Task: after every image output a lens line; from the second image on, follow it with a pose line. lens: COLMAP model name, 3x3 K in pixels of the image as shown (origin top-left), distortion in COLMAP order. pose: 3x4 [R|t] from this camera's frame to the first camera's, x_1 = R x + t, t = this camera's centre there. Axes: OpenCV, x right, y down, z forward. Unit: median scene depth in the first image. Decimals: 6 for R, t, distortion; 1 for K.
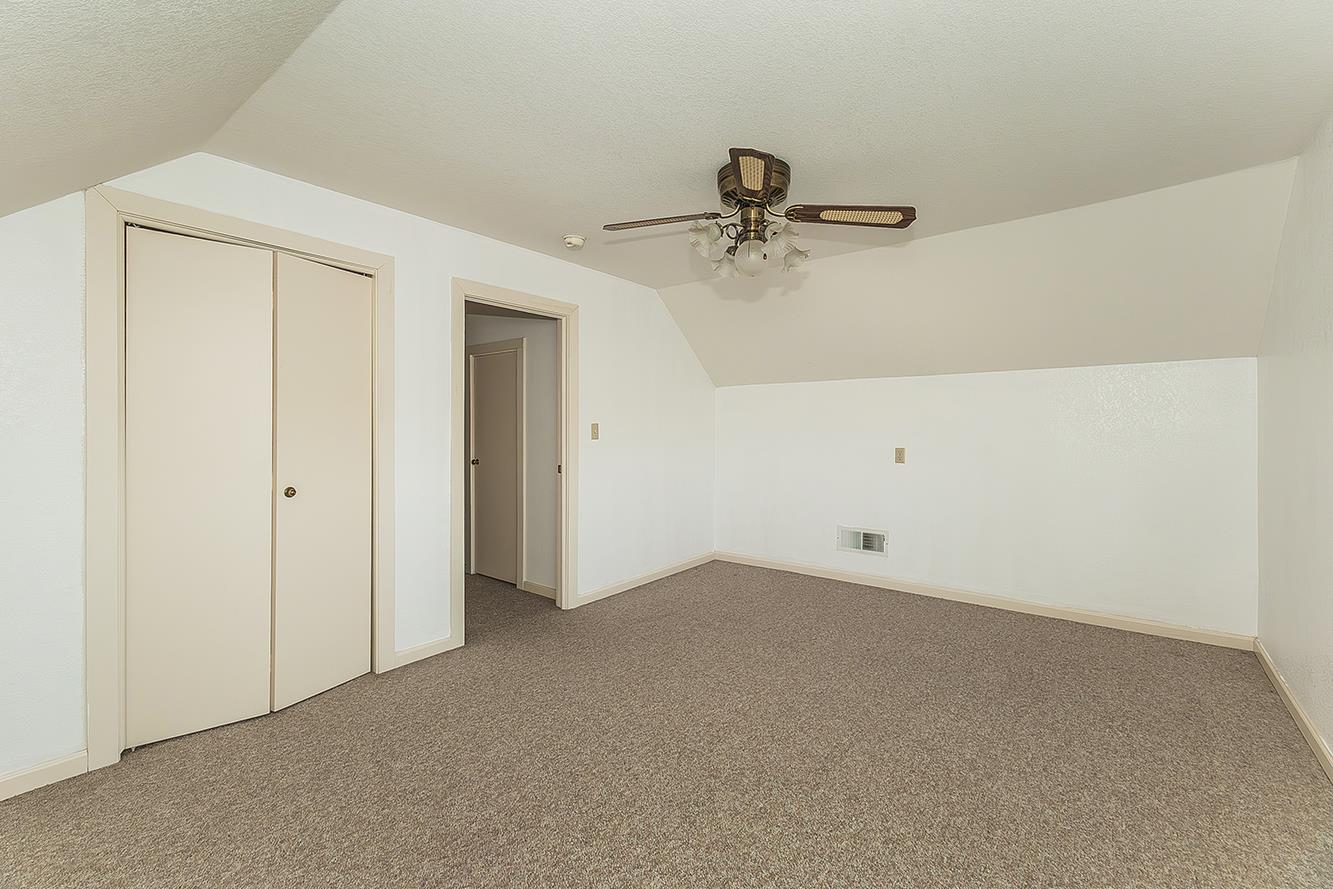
lens RADIAL K [[567.1, 0, 669.5], [0, 567.1, 427.7], [0, 0, 1]] dist [-0.001349, -0.000110]
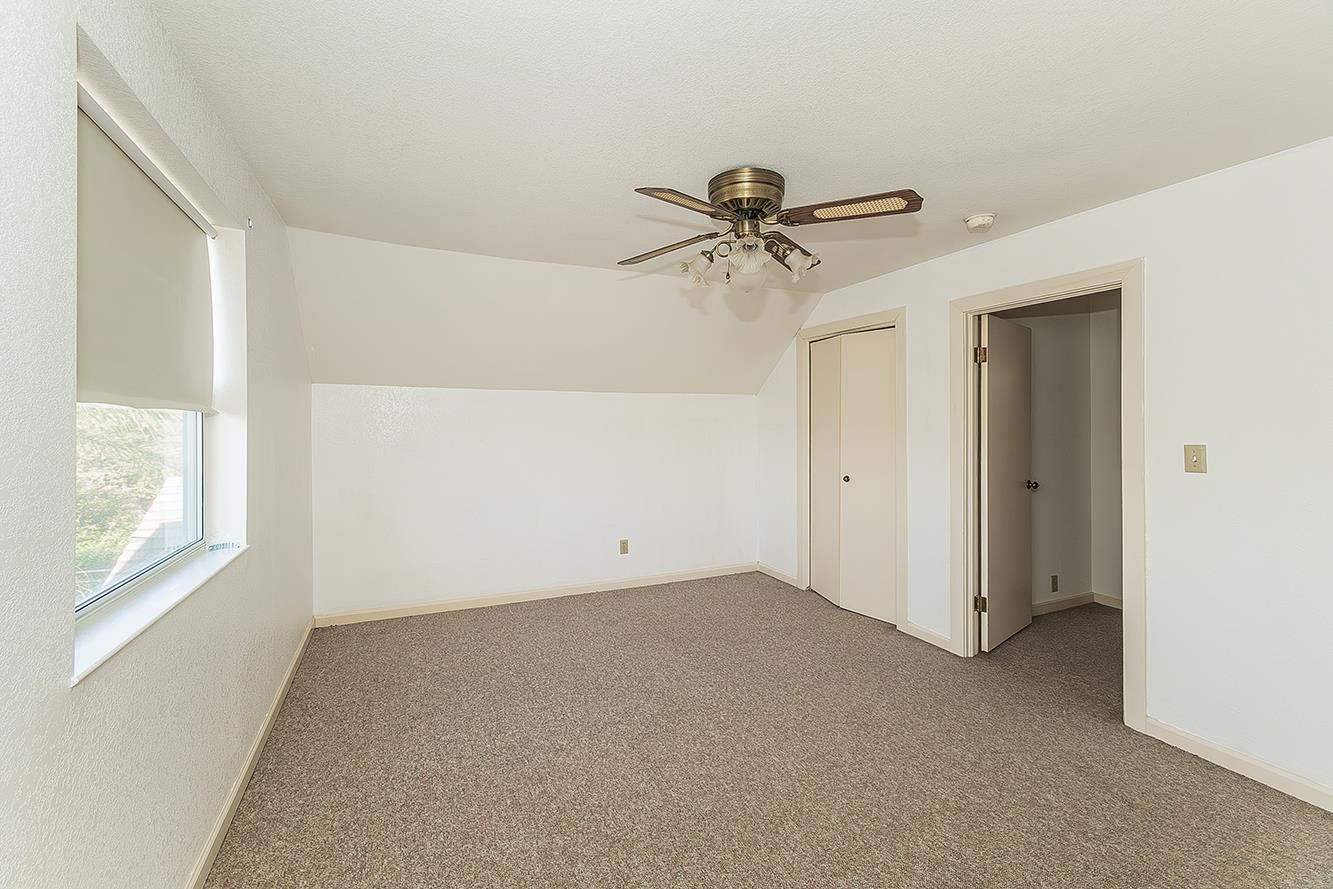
lens RADIAL K [[617.8, 0, 667.7], [0, 617.8, 421.2], [0, 0, 1]] dist [0.000437, 0.000015]
pose [[-0.487129, 0.000230, -0.873330, 1.026712], [-0.000630, 1.000000, 0.000615, -0.047984], [0.873330, 0.000850, -0.487128, 1.275770]]
